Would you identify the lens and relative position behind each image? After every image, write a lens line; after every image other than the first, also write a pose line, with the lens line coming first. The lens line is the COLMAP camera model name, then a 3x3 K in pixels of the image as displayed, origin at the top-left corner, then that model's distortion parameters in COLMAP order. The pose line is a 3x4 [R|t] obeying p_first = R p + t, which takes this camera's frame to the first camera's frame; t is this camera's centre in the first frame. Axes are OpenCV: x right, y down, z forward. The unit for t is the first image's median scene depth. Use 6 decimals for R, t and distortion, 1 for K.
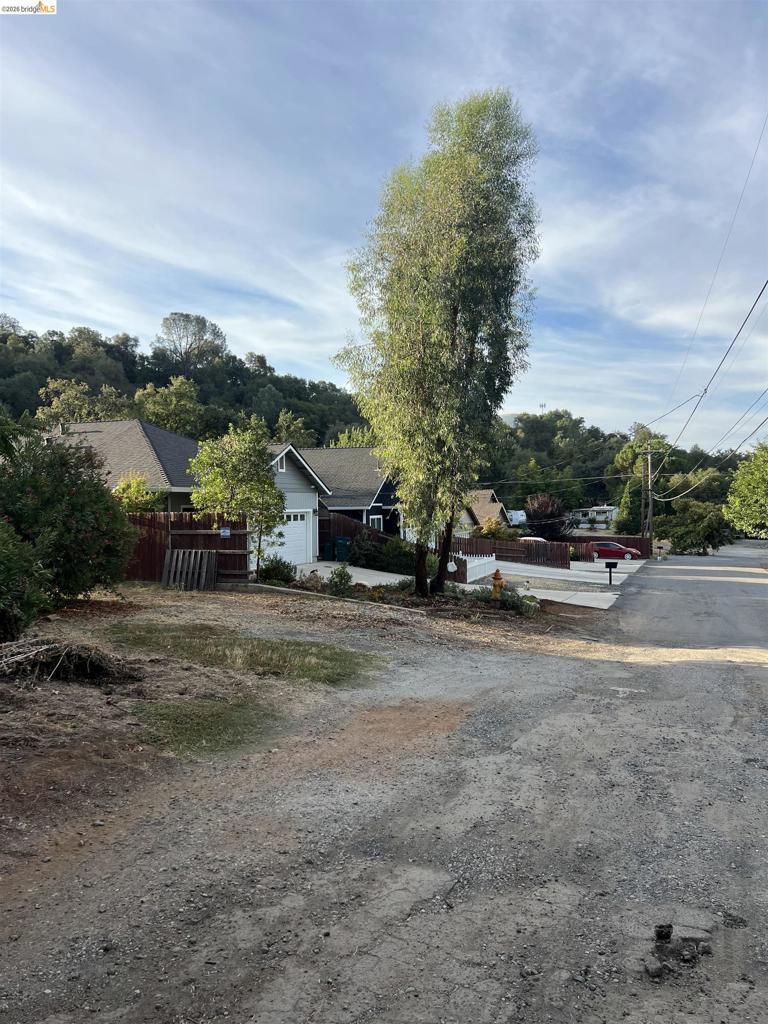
lens RADIAL K [[770.7, 0, 388.2], [0, 770.7, 514.7], [0, 0, 1]] dist [0.024209, -0.036033]
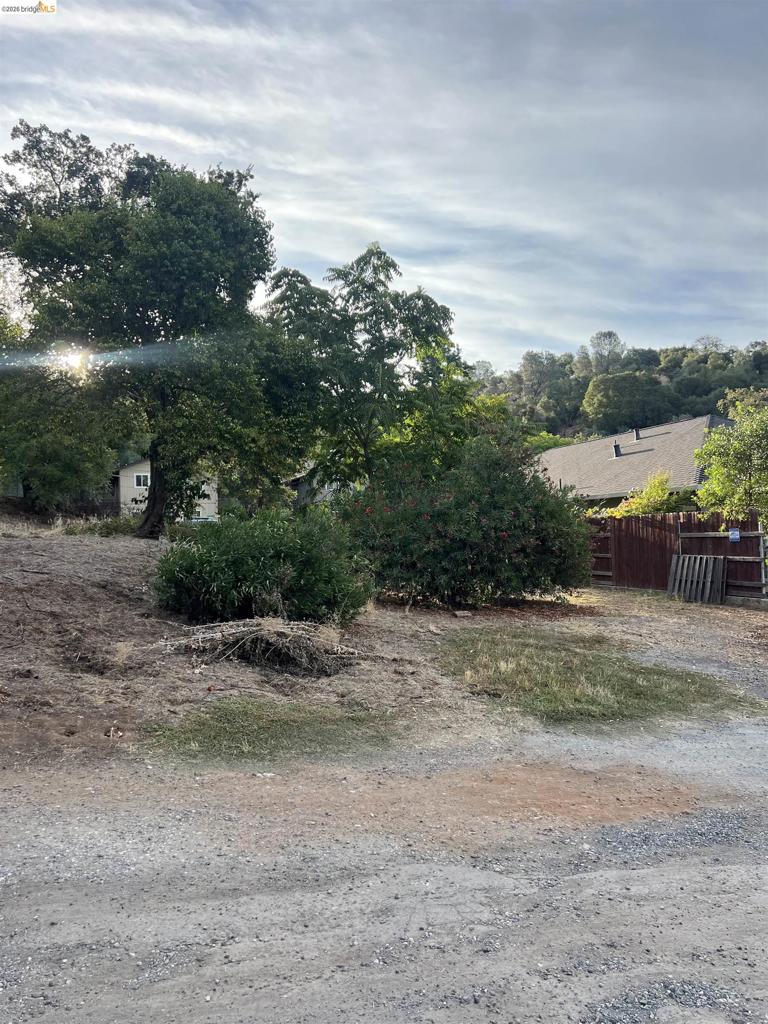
lens RADIAL K [[770.7, 0, 382.0], [0, 770.7, 508.1], [0, 0, 1]] dist [0.024209, -0.036033]
pose [[0.651365, -0.028244, -0.758239, 0.170937], [0.008155, 0.999510, -0.030226, 0.016386], [0.758721, 0.013505, 0.651276, 0.175425]]
